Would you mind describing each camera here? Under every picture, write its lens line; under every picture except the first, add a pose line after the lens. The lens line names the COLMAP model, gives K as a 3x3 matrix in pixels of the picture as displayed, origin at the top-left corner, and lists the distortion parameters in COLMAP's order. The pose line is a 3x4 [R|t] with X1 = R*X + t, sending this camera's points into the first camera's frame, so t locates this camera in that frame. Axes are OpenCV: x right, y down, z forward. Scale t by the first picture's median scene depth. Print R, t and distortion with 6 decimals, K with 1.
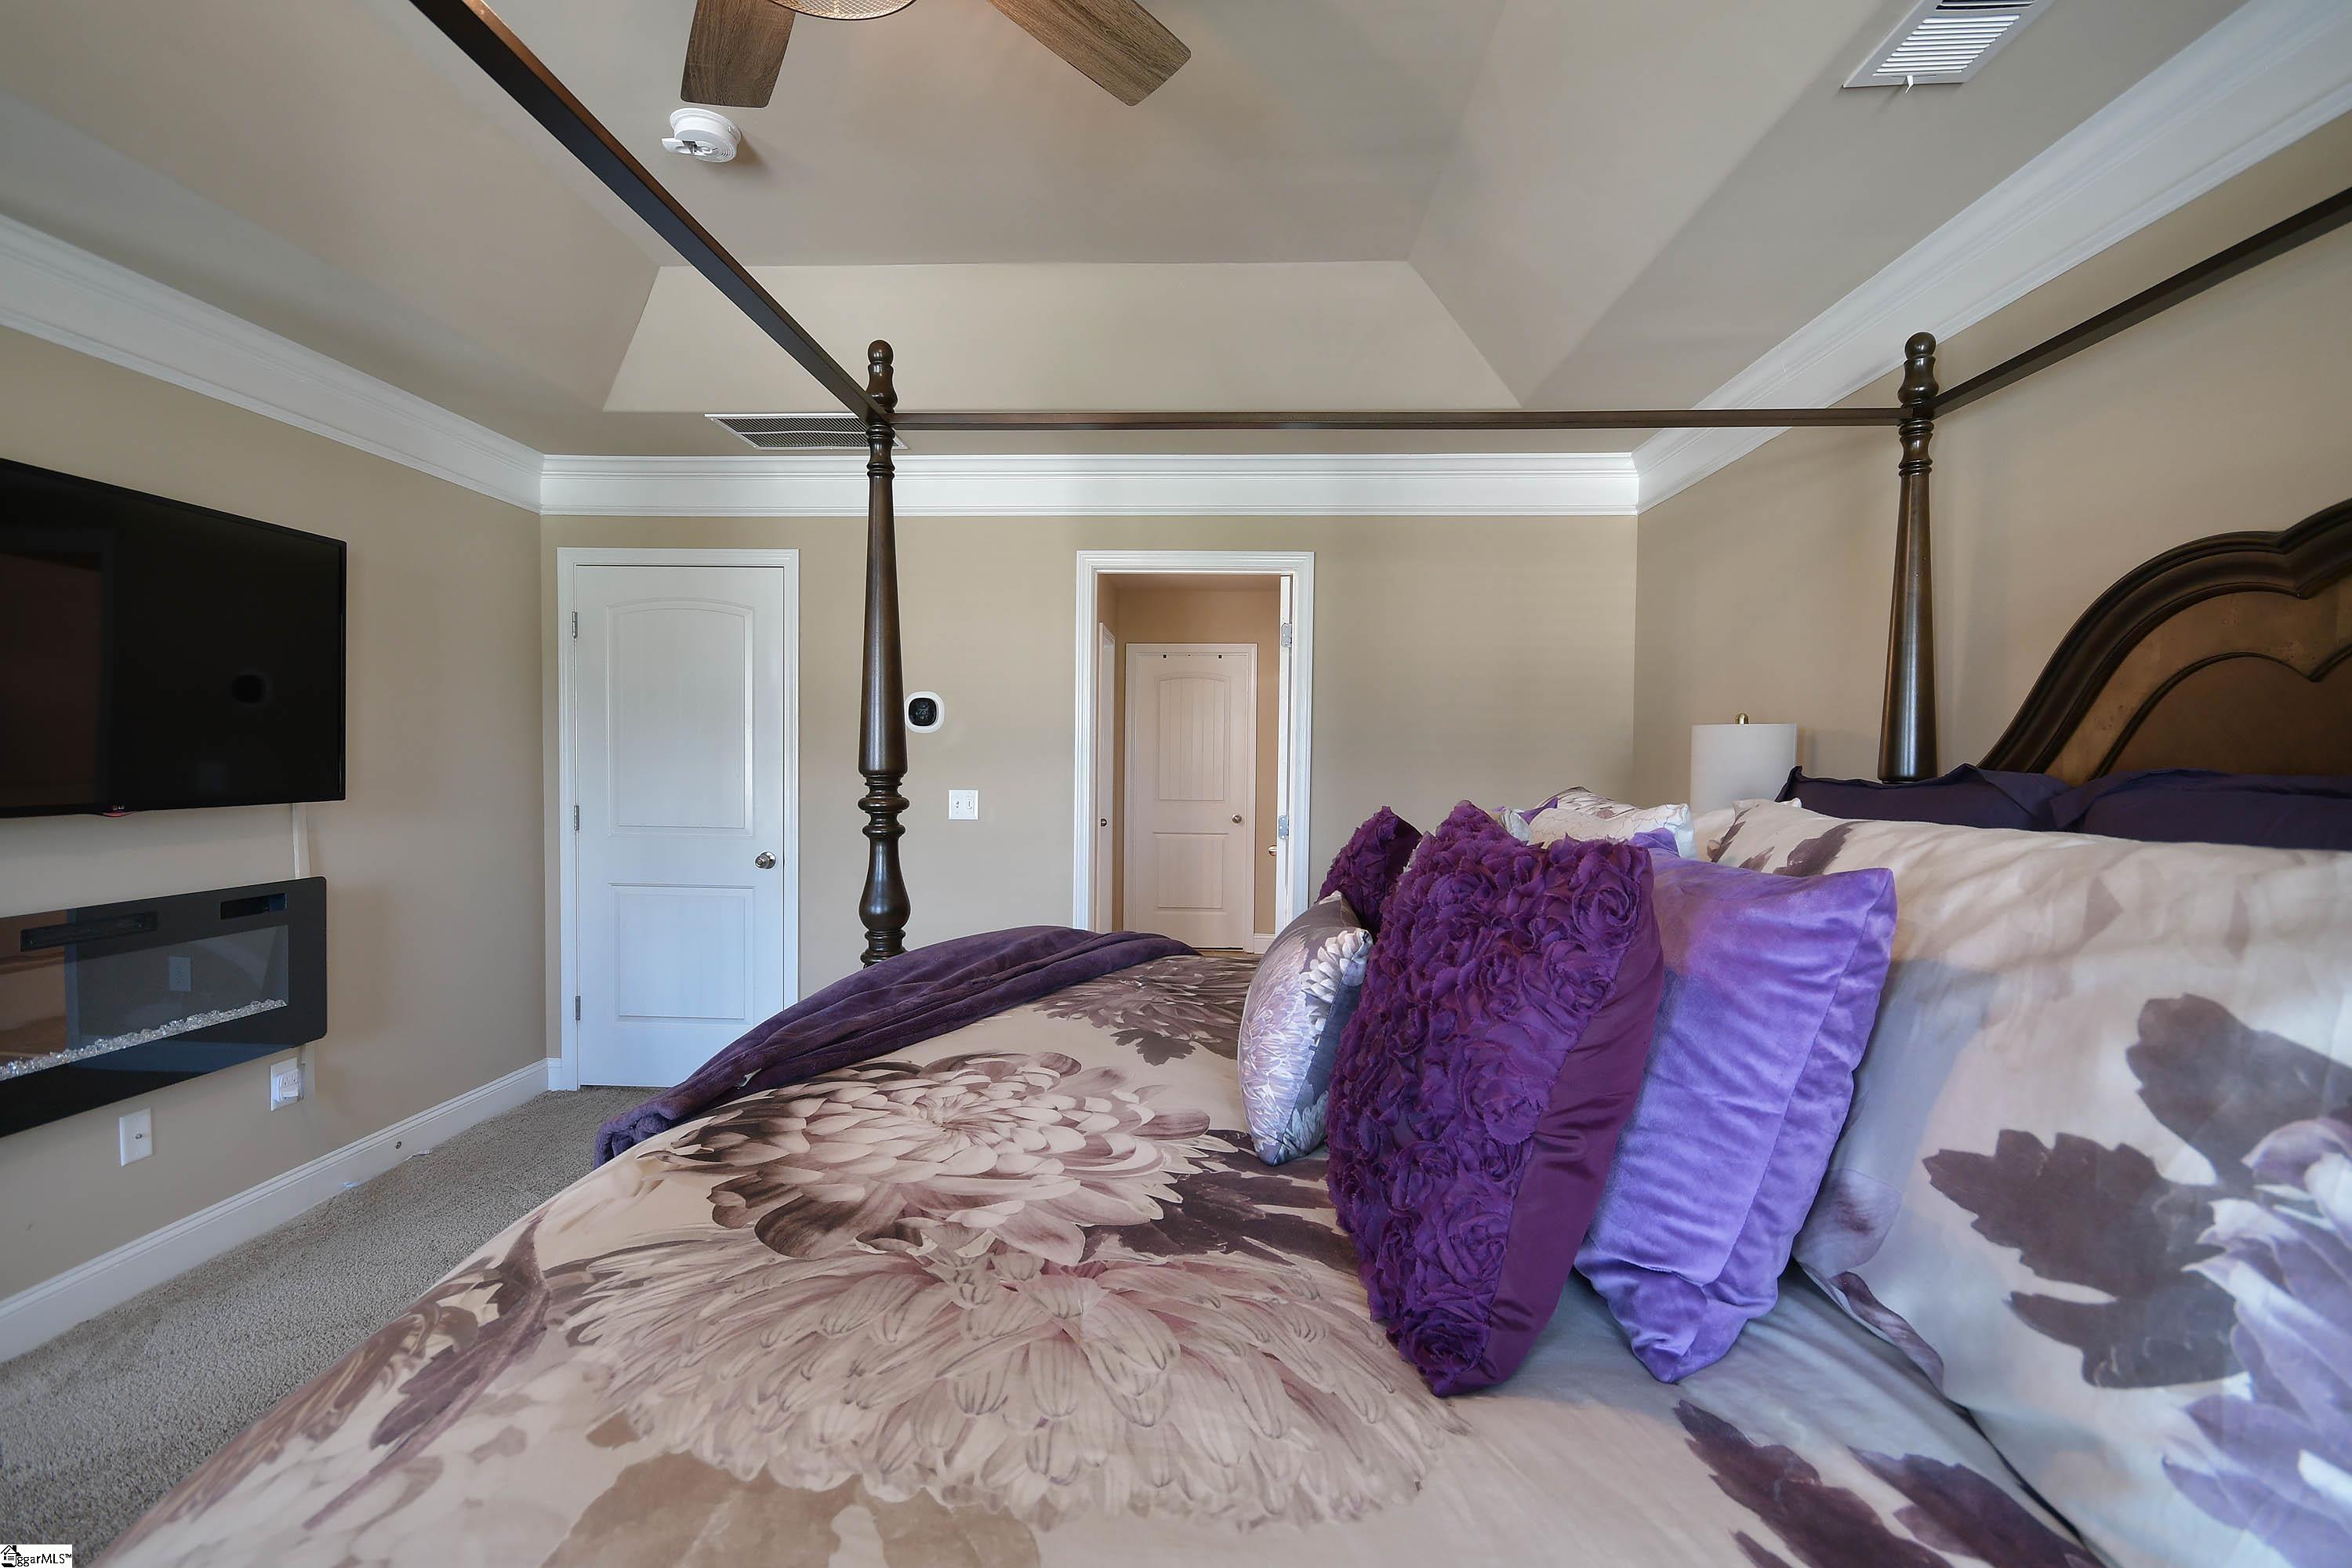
lens RADIAL K [[1074.2, 0, 1184.2], [0, 1074.2, 779.8], [0, 0, 1]] dist [0.001475, -0.000249]
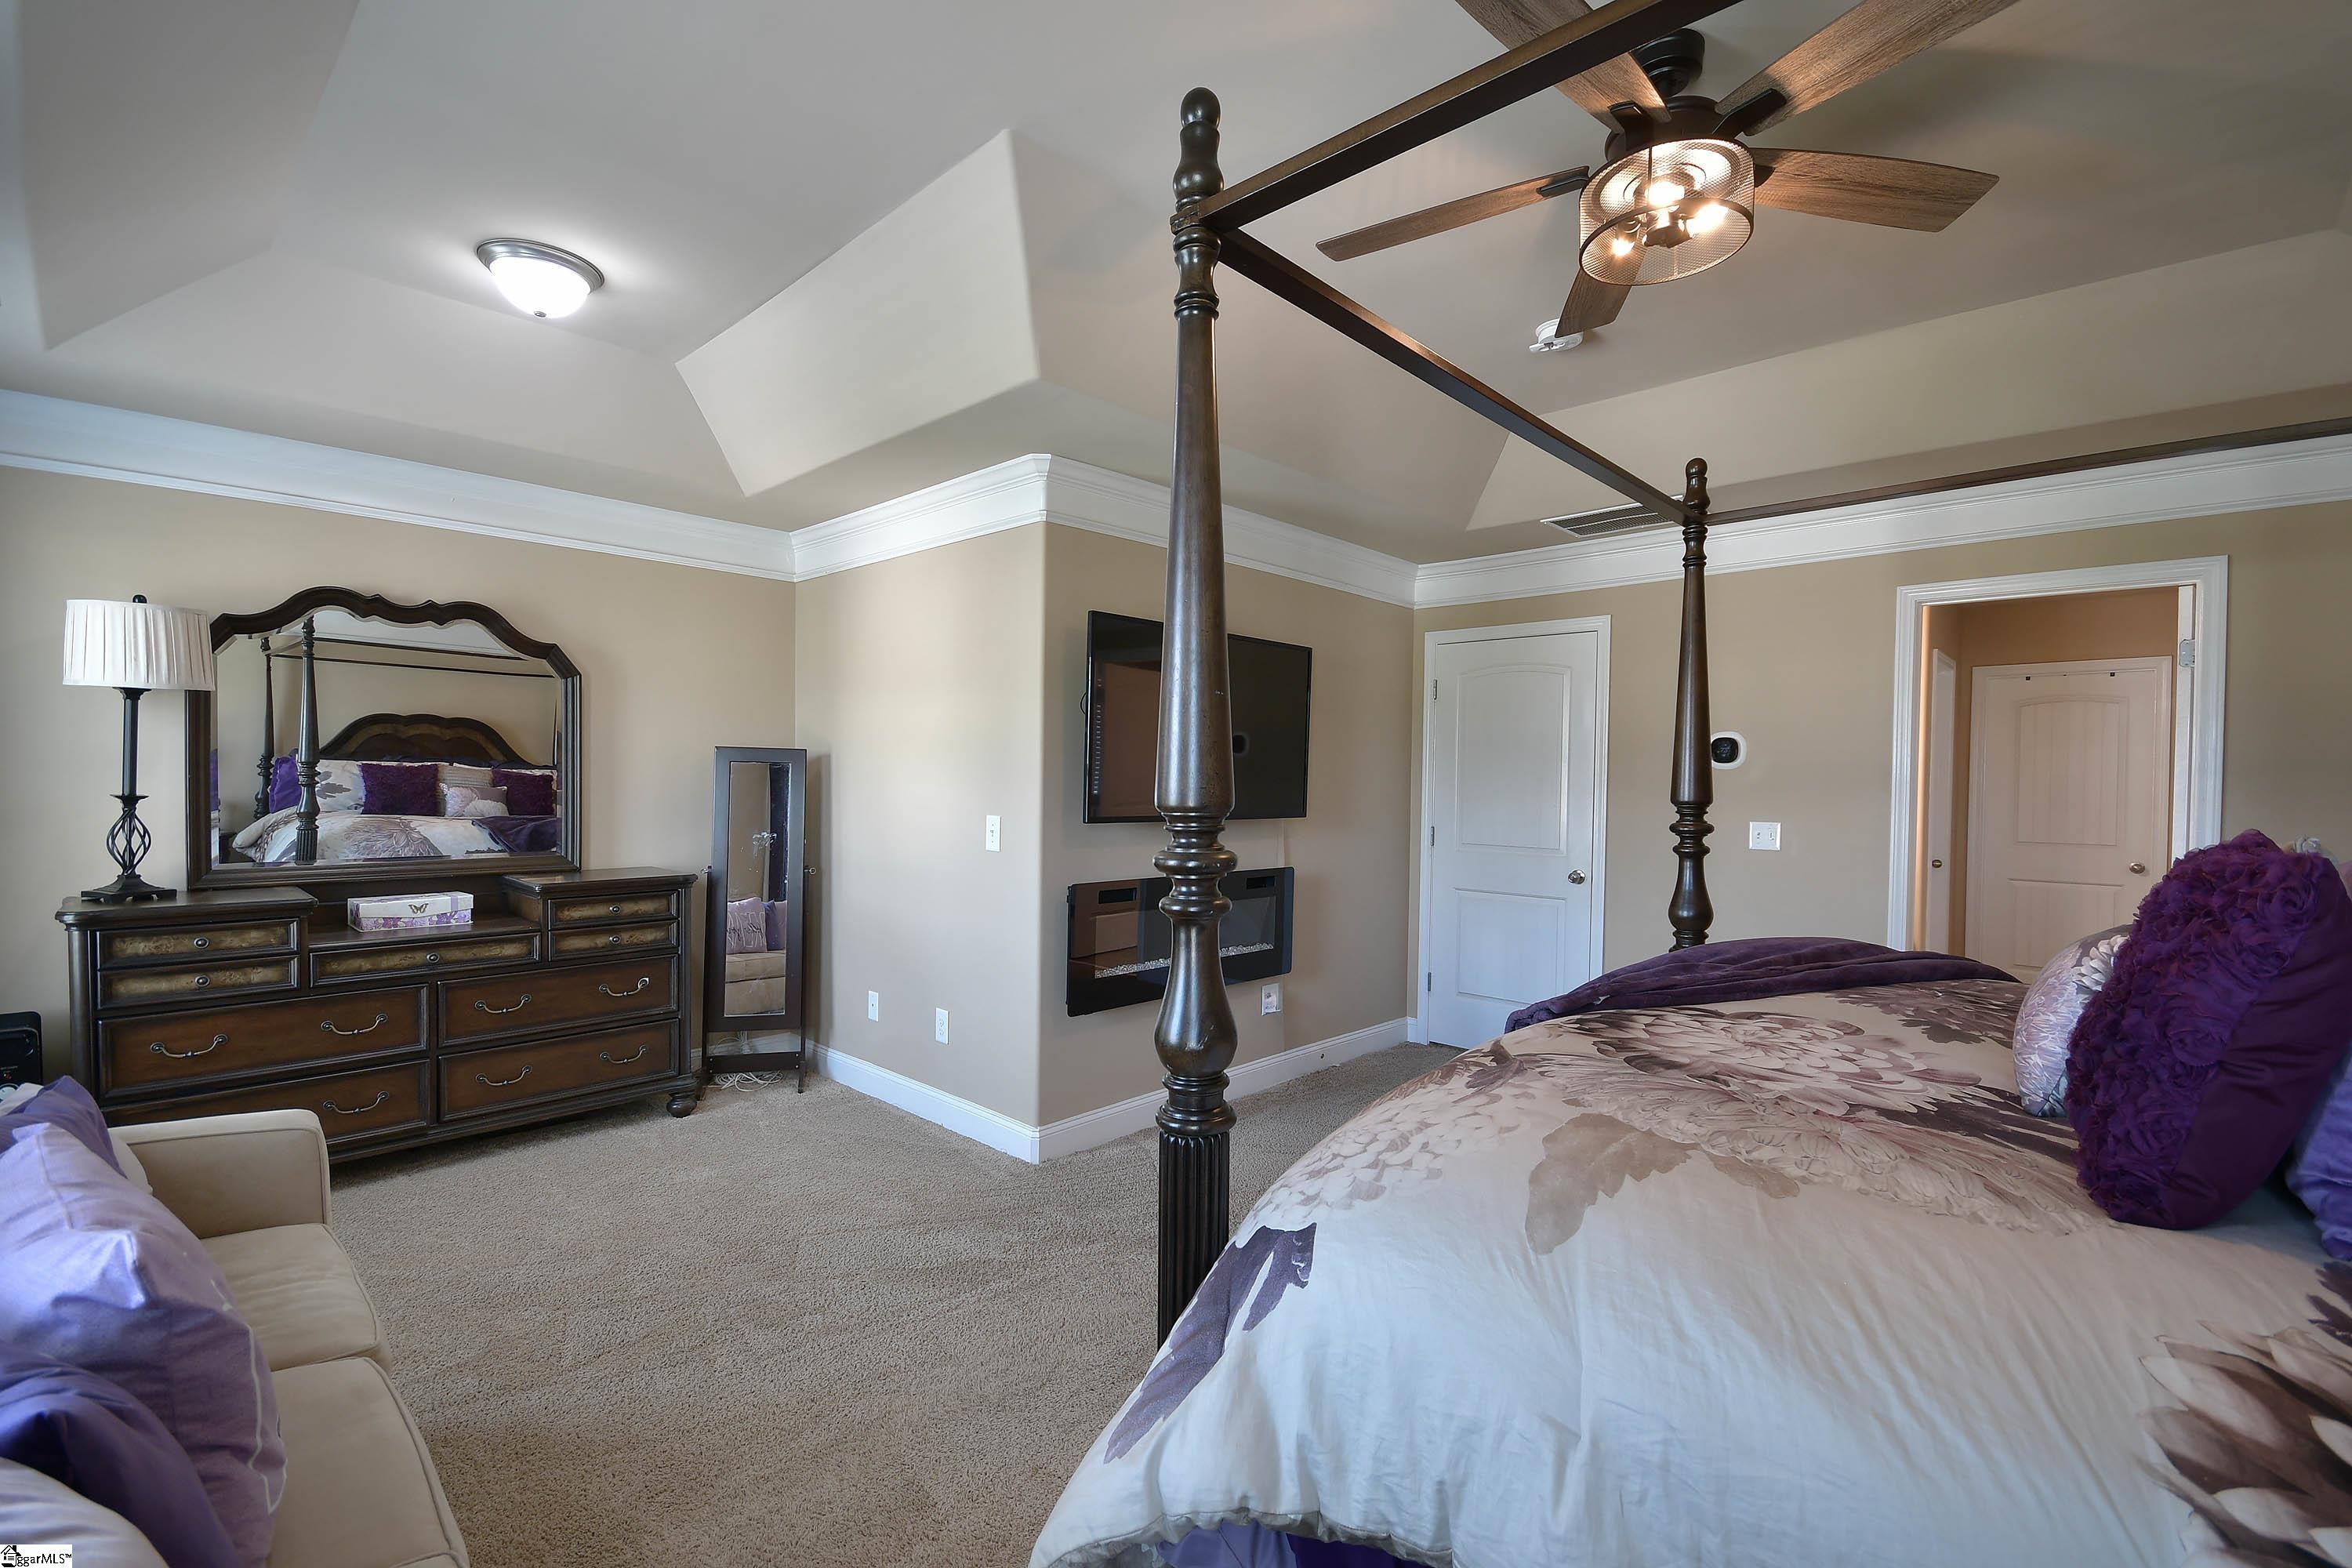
lens RADIAL K [[1040.9, 0, 1172.0], [0, 1040.9, 799.5], [0, 0, 1]] dist [0.010080, -0.008167]
pose [[0.751133, 0.011331, -0.660053, 0.082437], [-0.020081, 0.999782, -0.005689, 0.010808], [0.659845, 0.017528, 0.751197, -0.389146]]
